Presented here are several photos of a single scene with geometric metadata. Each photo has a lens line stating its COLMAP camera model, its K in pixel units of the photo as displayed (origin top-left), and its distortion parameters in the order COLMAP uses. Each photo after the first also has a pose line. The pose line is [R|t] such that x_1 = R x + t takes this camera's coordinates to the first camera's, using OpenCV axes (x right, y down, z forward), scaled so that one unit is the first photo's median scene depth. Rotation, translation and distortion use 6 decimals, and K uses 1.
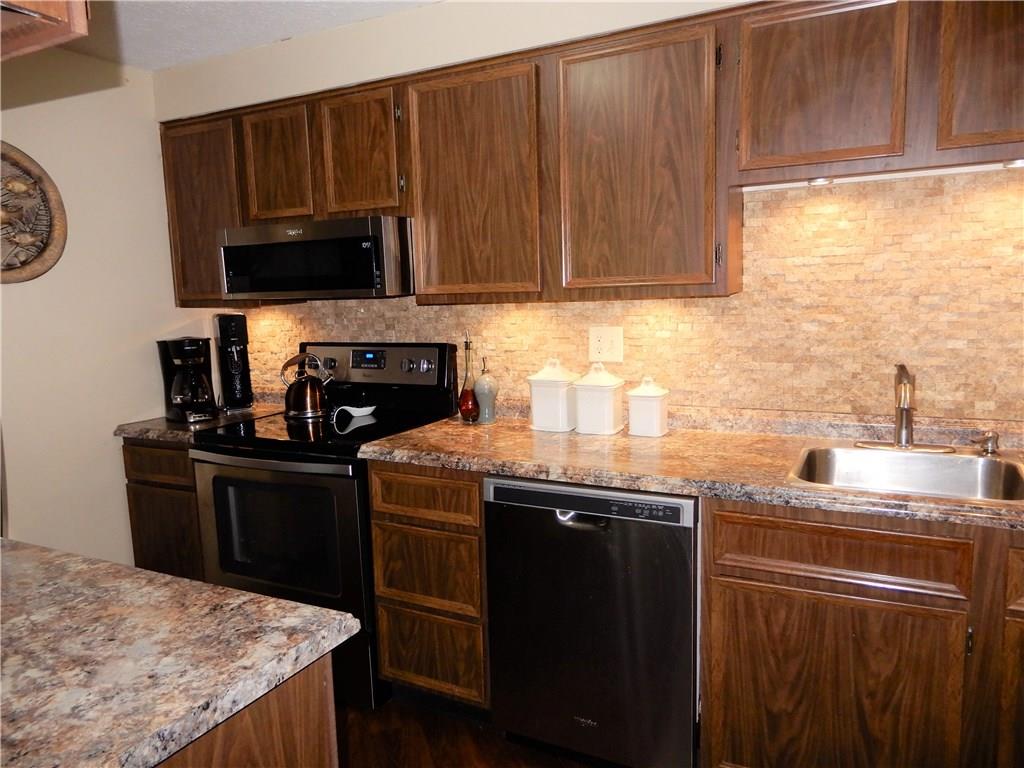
lens RADIAL K [[727.4, 0, 510.3], [0, 727.4, 381.5], [0, 0, 1]] dist [0.002847, -0.001782]
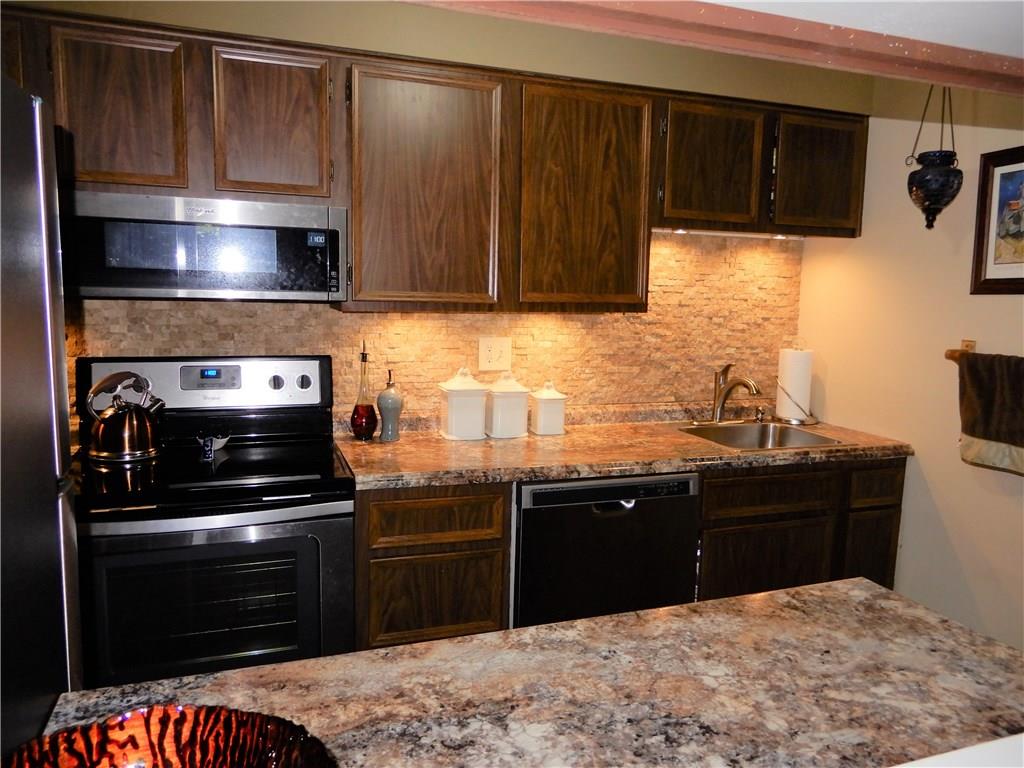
lens RADIAL K [[727.4, 0, 510.3], [0, 727.4, 381.5], [0, 0, 1]] dist [0.002847, -0.001782]
pose [[0.680682, -0.040317, 0.731469, -0.723307], [0.050787, 0.998679, 0.007785, -0.020427], [-0.730817, 0.031850, 0.681830, 0.291181]]
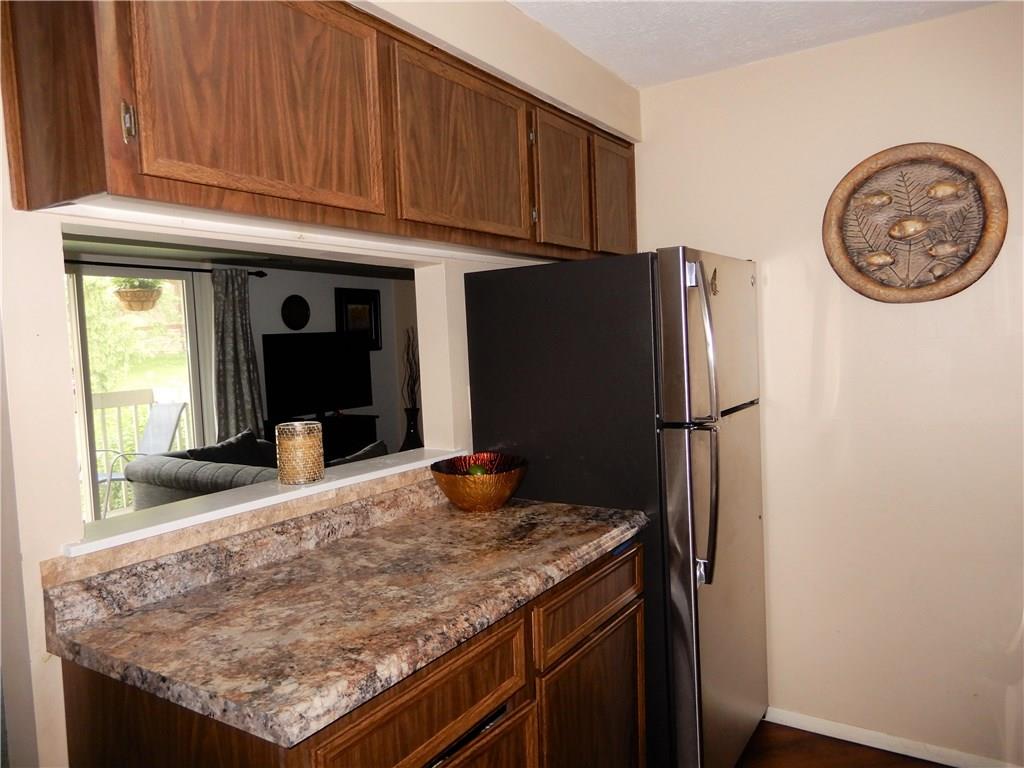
lens RADIAL K [[727.4, 0, 510.3], [0, 727.4, 381.5], [0, 0, 1]] dist [0.002847, -0.001782]
pose [[-0.091050, 0.092944, -0.991500, 0.290966], [-0.078352, 0.991880, 0.100175, -0.097694], [0.992759, 0.086807, -0.083029, 0.646042]]
